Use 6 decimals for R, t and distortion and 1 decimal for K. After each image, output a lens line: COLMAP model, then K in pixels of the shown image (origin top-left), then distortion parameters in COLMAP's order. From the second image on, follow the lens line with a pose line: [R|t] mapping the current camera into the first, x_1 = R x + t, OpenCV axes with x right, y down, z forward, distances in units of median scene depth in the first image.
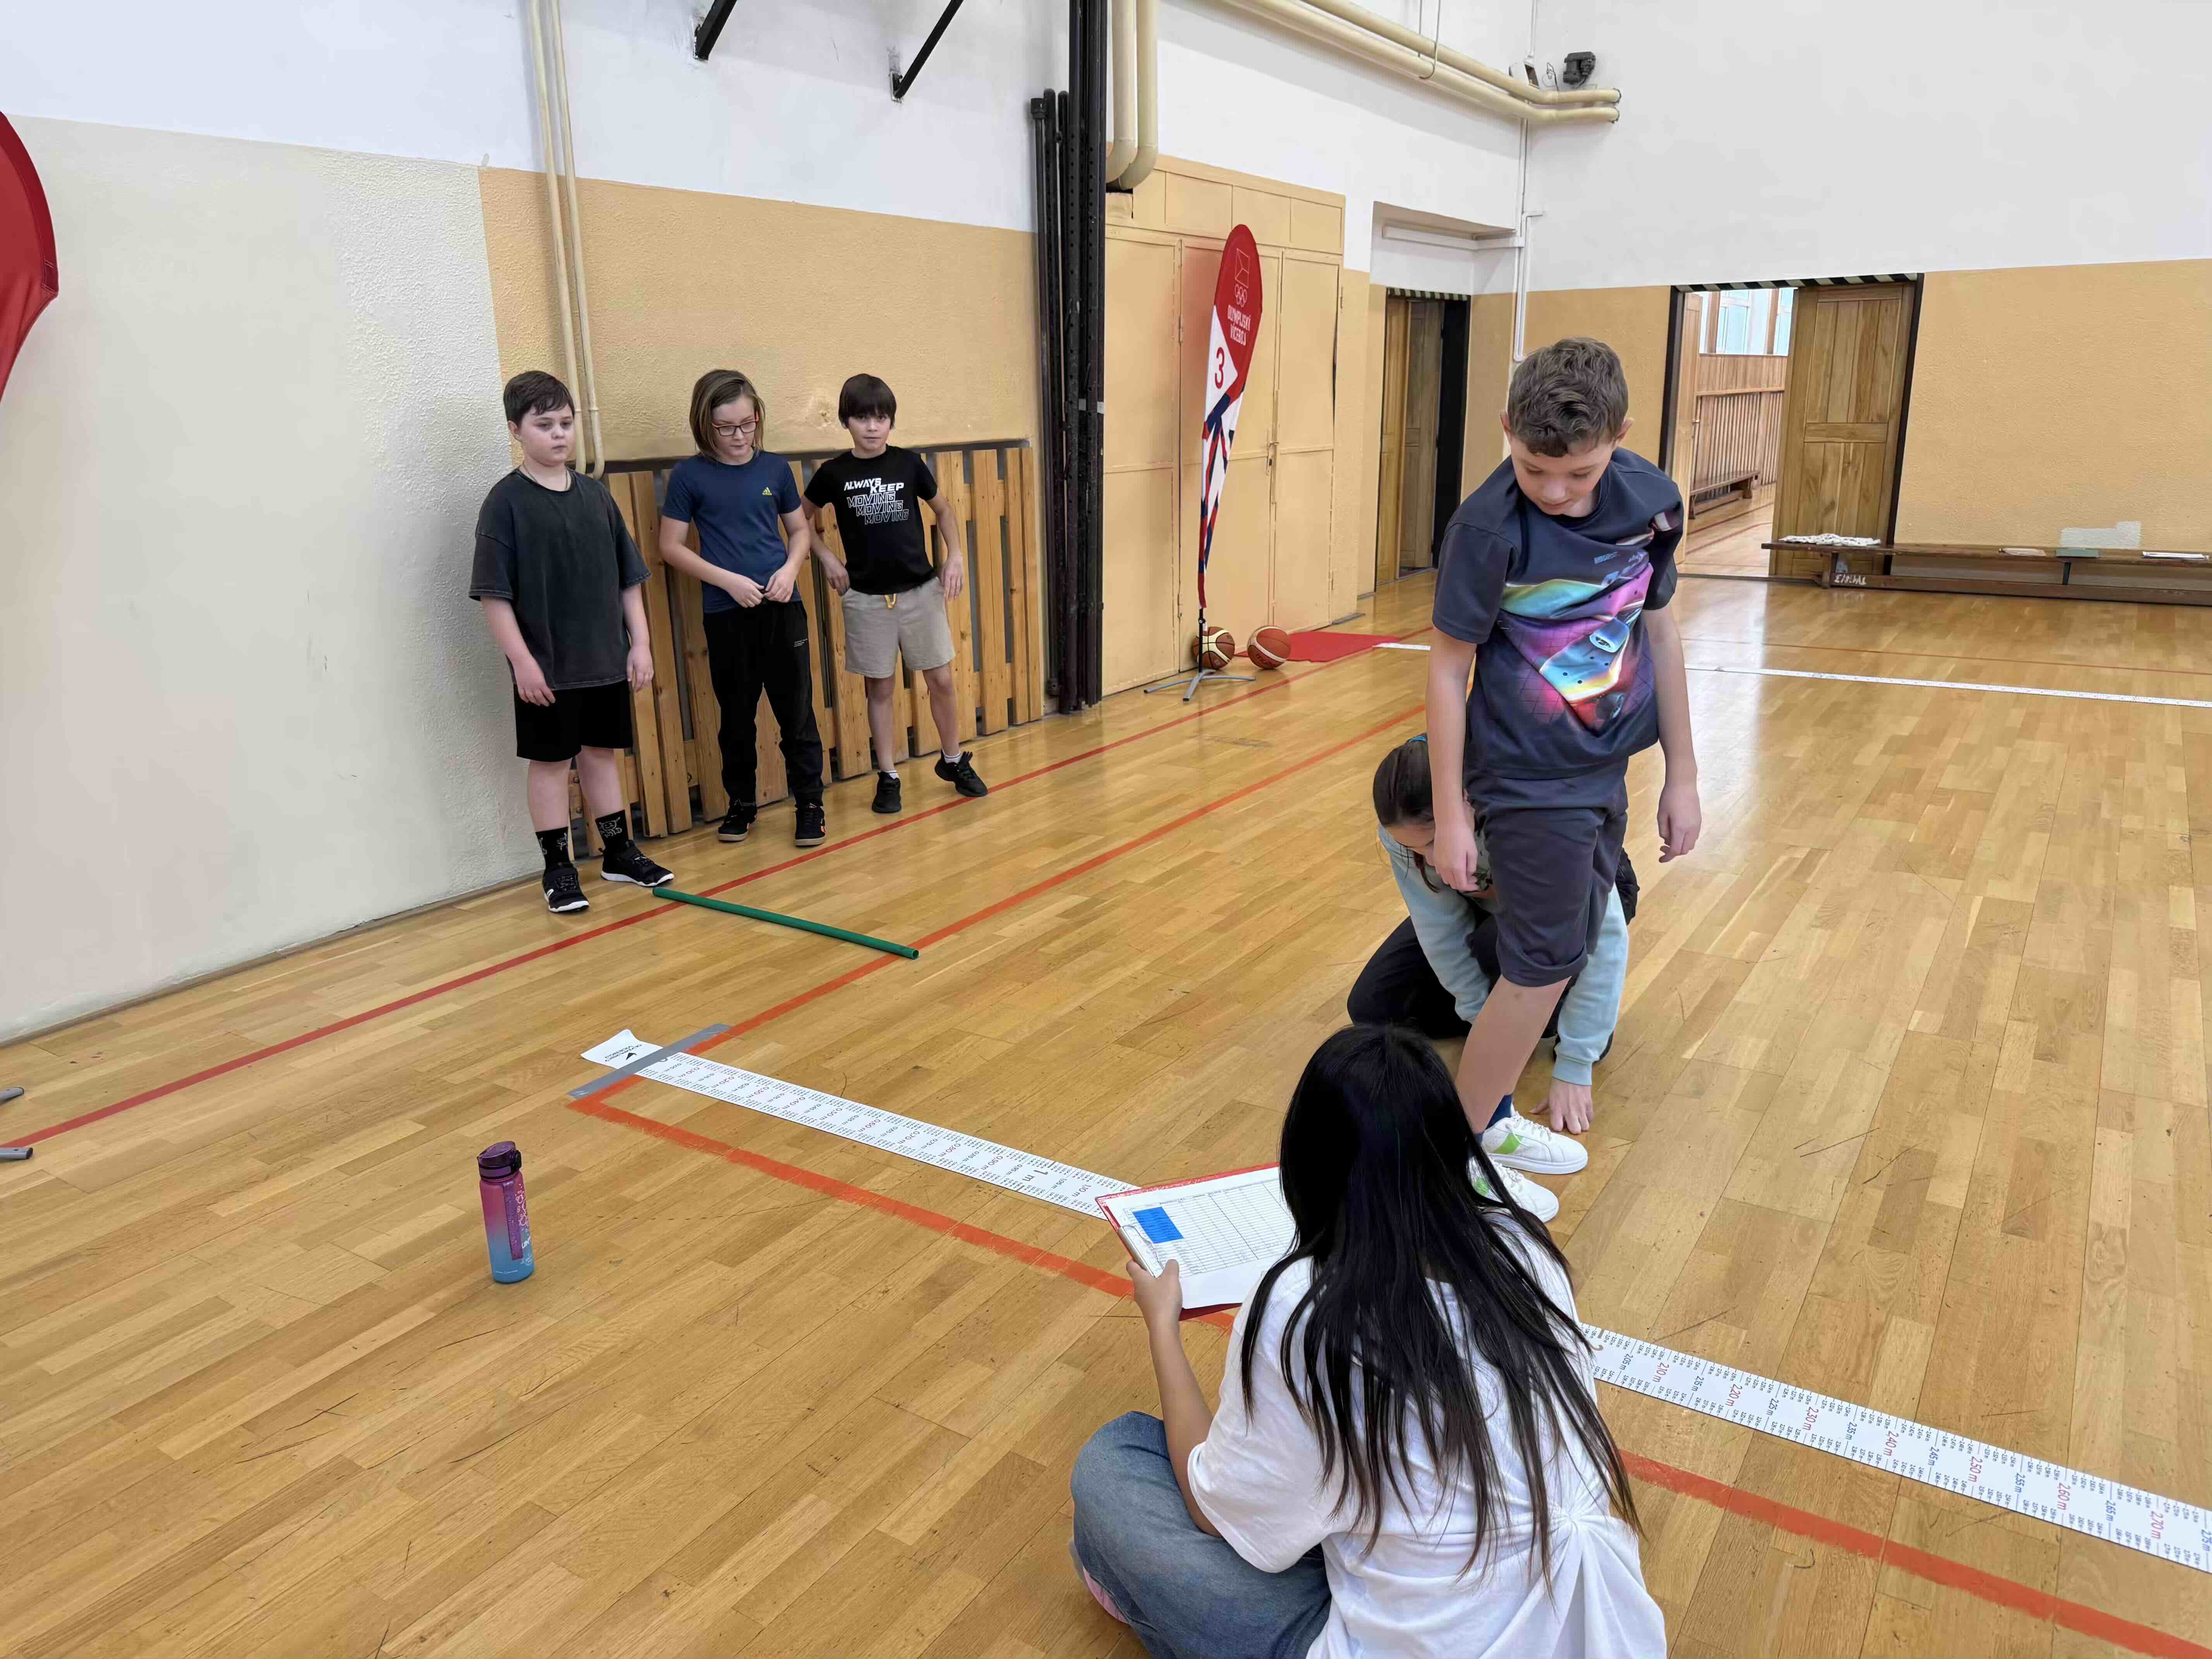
lens RADIAL K [[1547.0, 0, 1099.3], [0, 1547.0, 824.4], [0, 0, 1]] dist [0.089054, -0.137386]
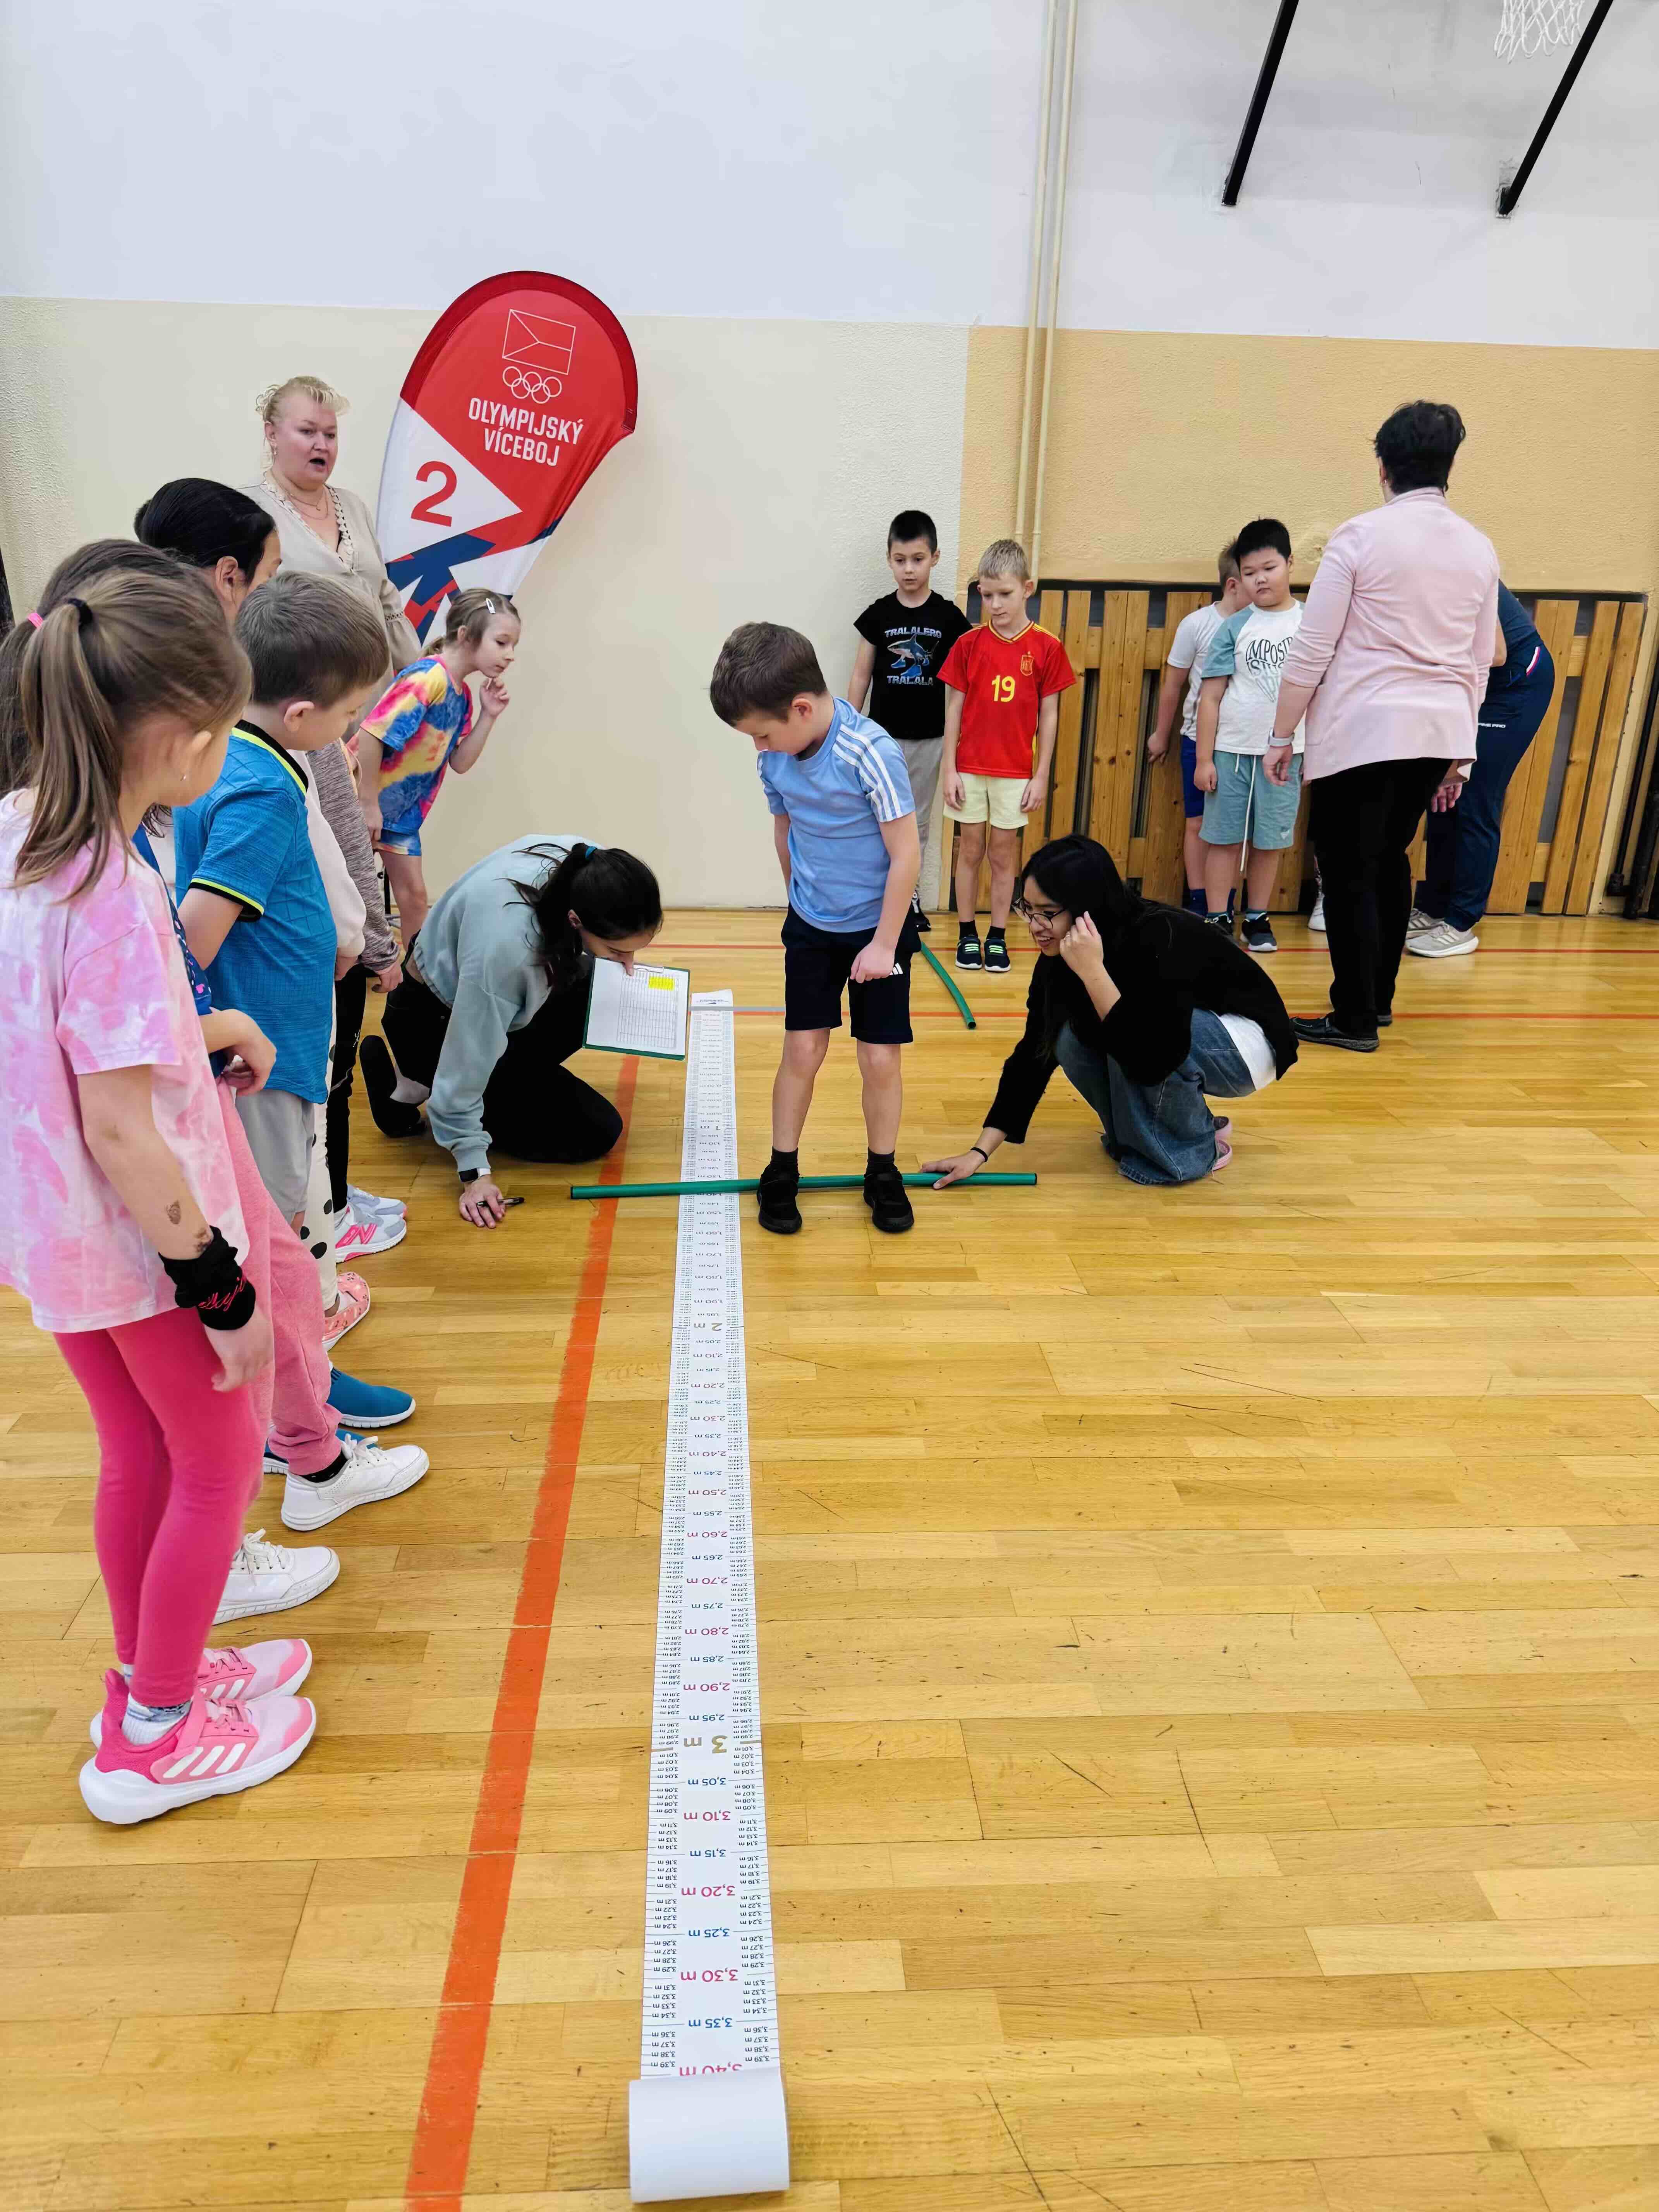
lens RADIAL K [[1547.0, 0, 817.3], [0, 1547.0, 1116.8], [0, 0, 1]] dist [0.089054, -0.137386]
pose [[0.592846, 0.308272, -0.743977, 0.840455], [-0.250857, 0.948560, 0.193145, -0.046509], [0.765248, 0.072126, 0.639682, 0.208096]]
